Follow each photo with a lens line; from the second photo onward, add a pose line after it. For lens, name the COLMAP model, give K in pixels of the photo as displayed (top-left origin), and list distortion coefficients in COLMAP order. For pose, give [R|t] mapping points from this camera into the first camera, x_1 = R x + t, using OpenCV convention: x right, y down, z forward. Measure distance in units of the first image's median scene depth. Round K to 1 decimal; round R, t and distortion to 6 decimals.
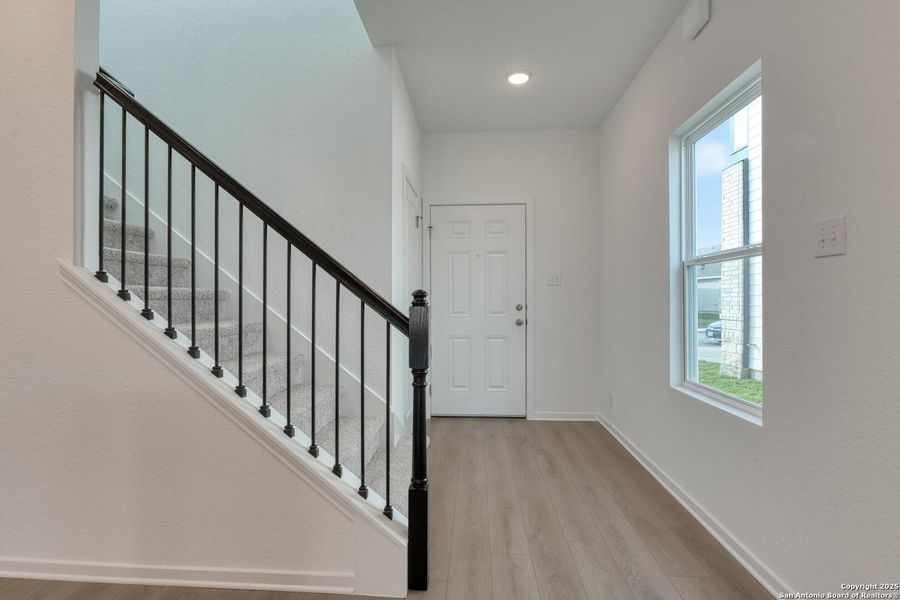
lens RADIAL K [[508.8, 0, 450.0], [0, 508.8, 300.0], [0, 0, 1]] dist [-0.000419, 0.000023]
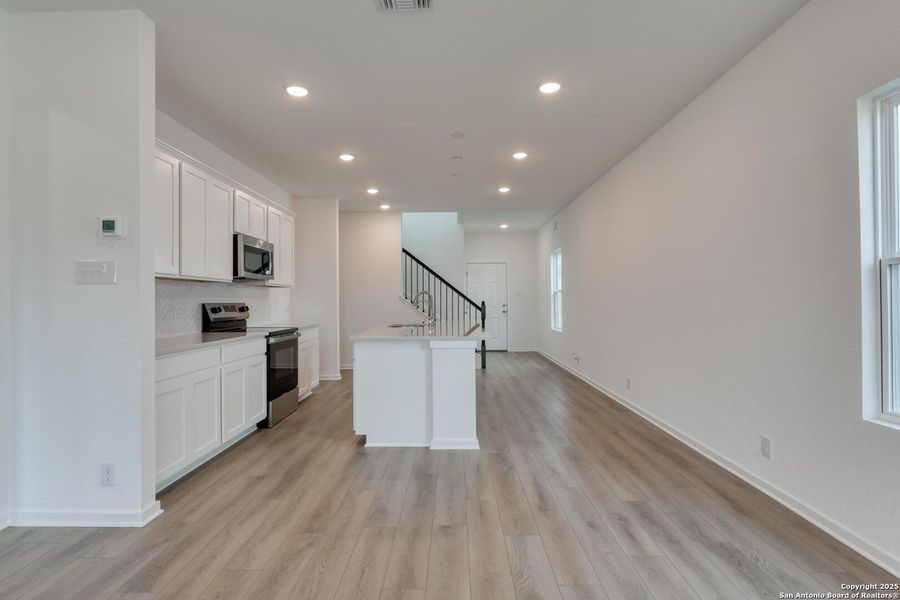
lens RADIAL K [[457.7, 0, 450.0], [0, 457.7, 300.0], [0, 0, 1]] dist [-0.000505, -0.000184]
pose [[0.999581, -0.008021, 0.027808, -0.295624], [0.008065, 0.999966, -0.001479, -0.016238], [-0.027795, 0.001702, 0.999612, -1.908294]]
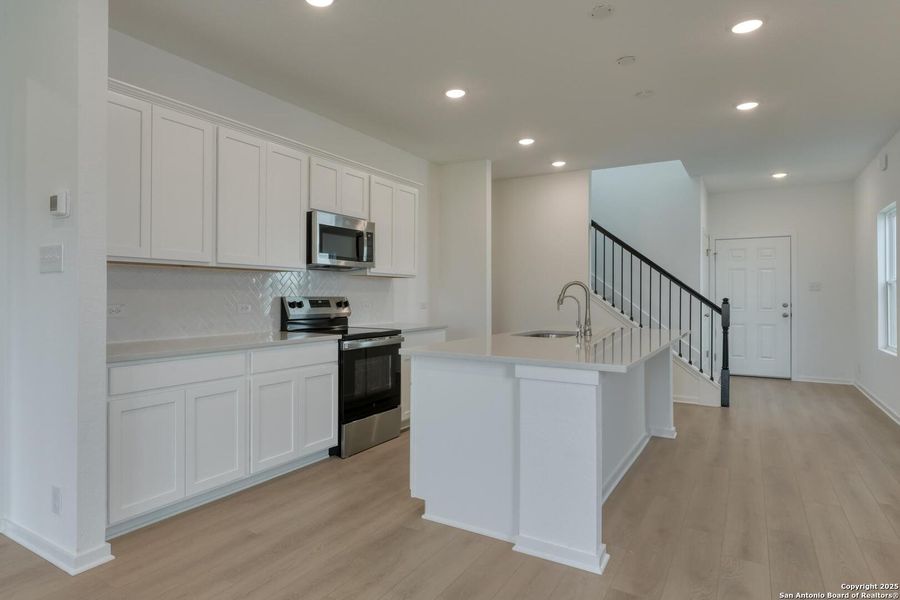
lens RADIAL K [[536.5, 0, 383.4], [0, 536.5, 294.1], [0, 0, 1]] dist [-0.002110, -0.000122]
pose [[0.853244, 0.000325, -0.521512, -0.082029], [-0.002221, 0.999993, -0.003011, -0.017578], [0.521507, 0.003727, 0.853239, -1.556743]]
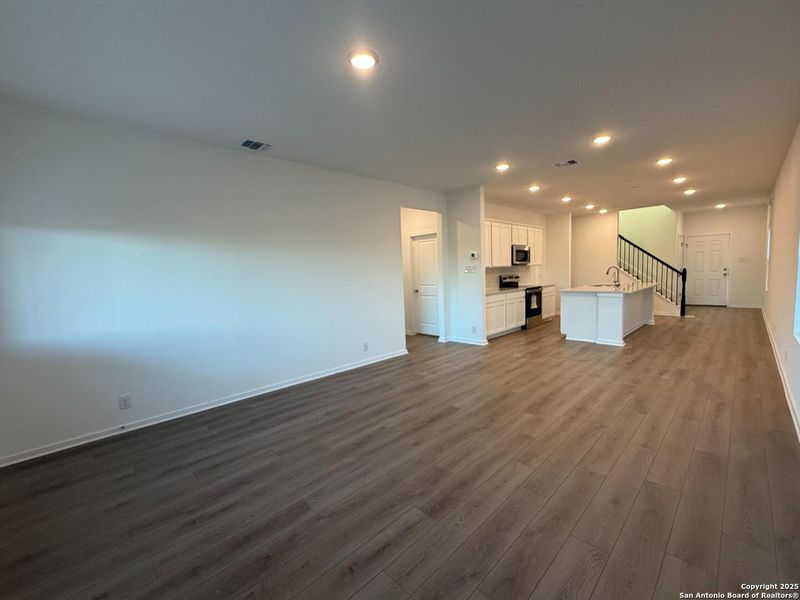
lens RADIAL K [[321.6, 0, 408.4], [0, 321.6, 299.1], [0, 0, 1]] dist [-0.003508, -0.000016]
pose [[0.733982, 0.031269, -0.678449, 0.084817], [0.037281, 0.995579, 0.086217, -0.068297], [0.678145, -0.088575, 0.729571, -2.651056]]
